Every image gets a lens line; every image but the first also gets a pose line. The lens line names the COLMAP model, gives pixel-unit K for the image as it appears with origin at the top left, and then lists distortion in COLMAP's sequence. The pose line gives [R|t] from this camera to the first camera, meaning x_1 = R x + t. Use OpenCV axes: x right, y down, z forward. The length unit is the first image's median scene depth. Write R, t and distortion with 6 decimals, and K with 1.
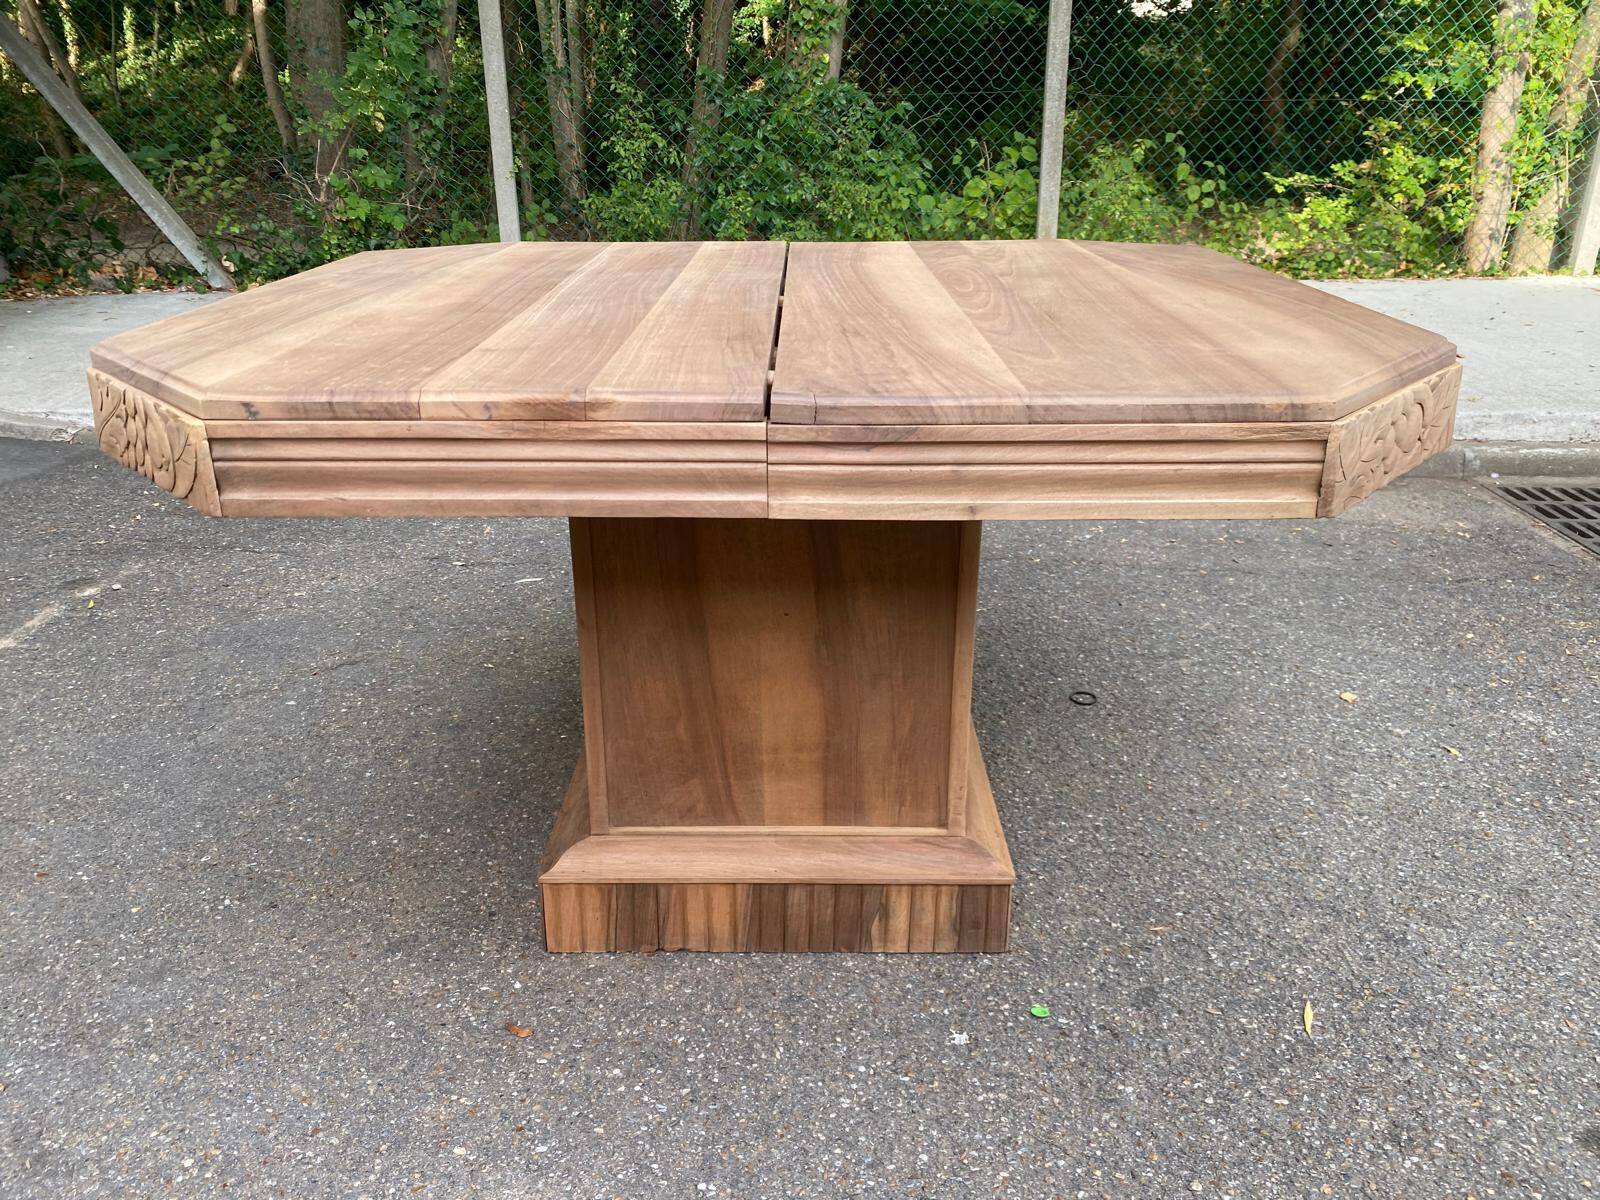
lens RADIAL K [[1222.2, 0, 799.8], [0, 1222.2, 596.4], [0, 0, 1]] dist [0.012897, -0.013709]
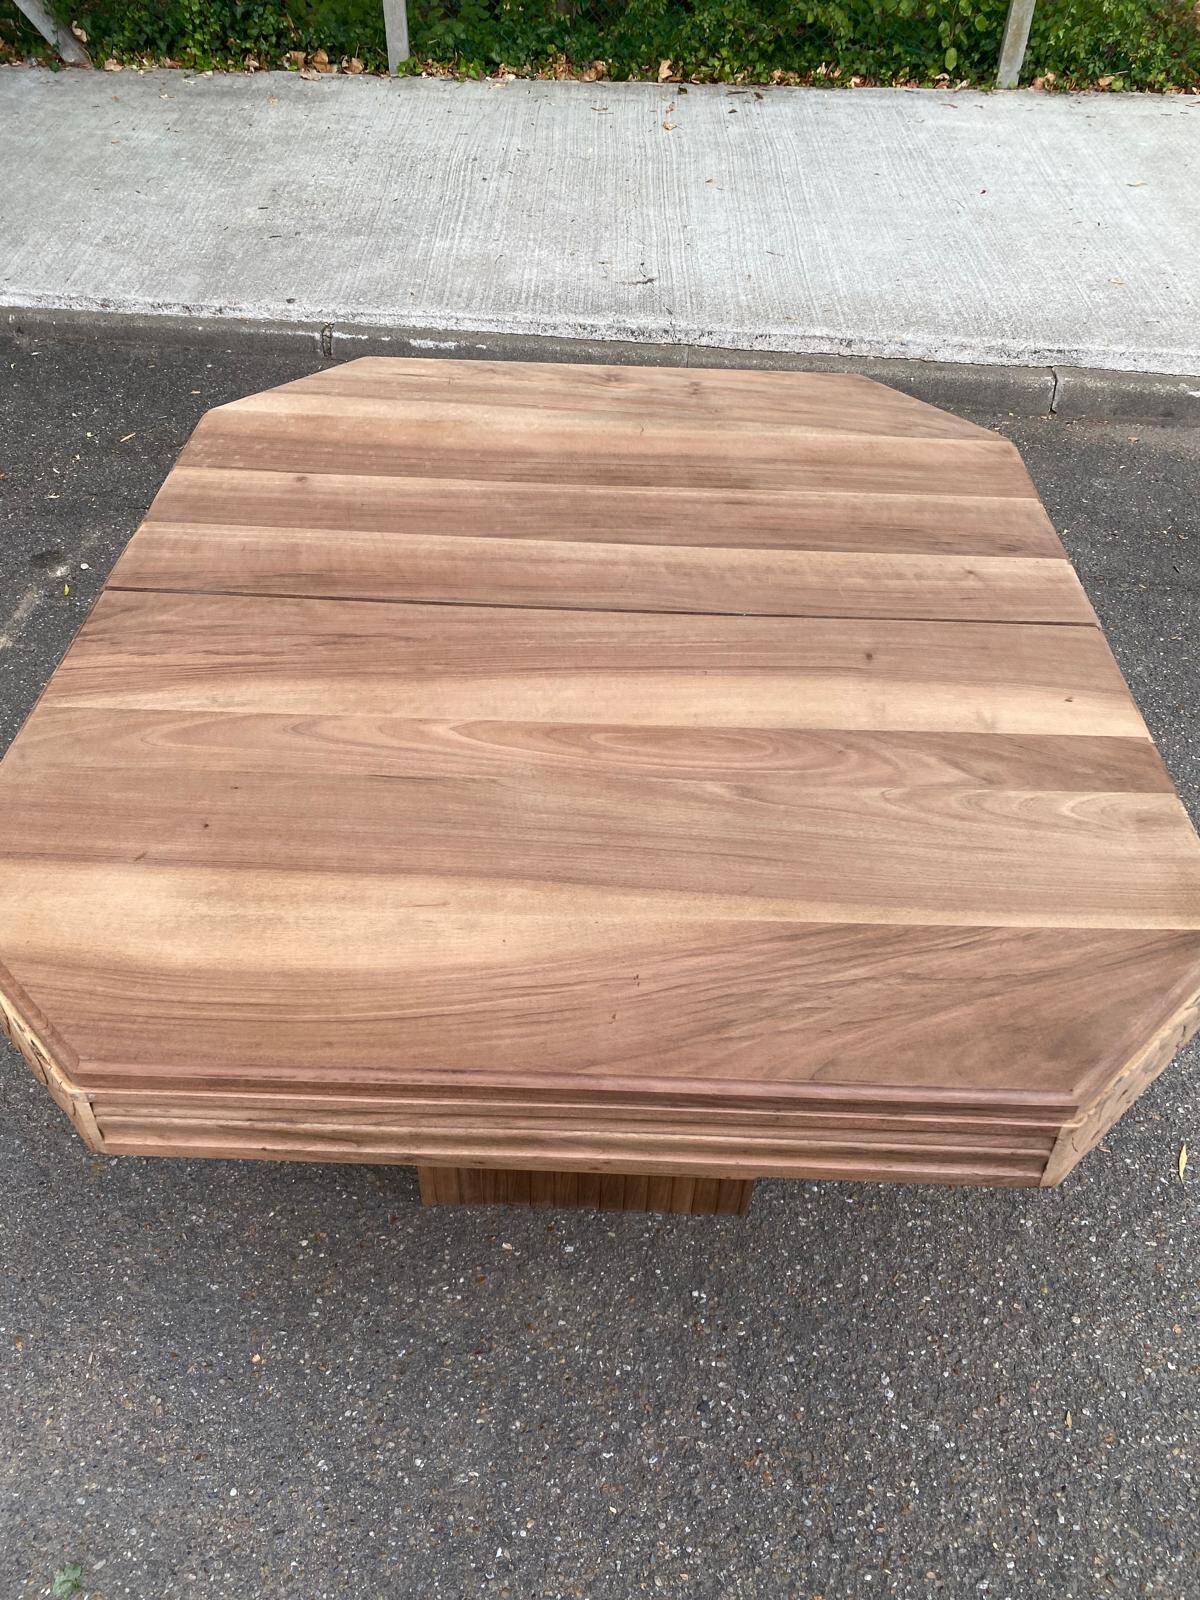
lens RADIAL K [[1222.2, 0, 589.8], [0, 1222.2, 798.1], [0, 0, 1]] dist [0.012897, -0.013709]
pose [[0.997711, 0.058350, -0.034172, -0.140738], [-0.041727, 0.928935, 0.367883, -0.385813], [0.053209, -0.365615, 0.929244, -0.026592]]
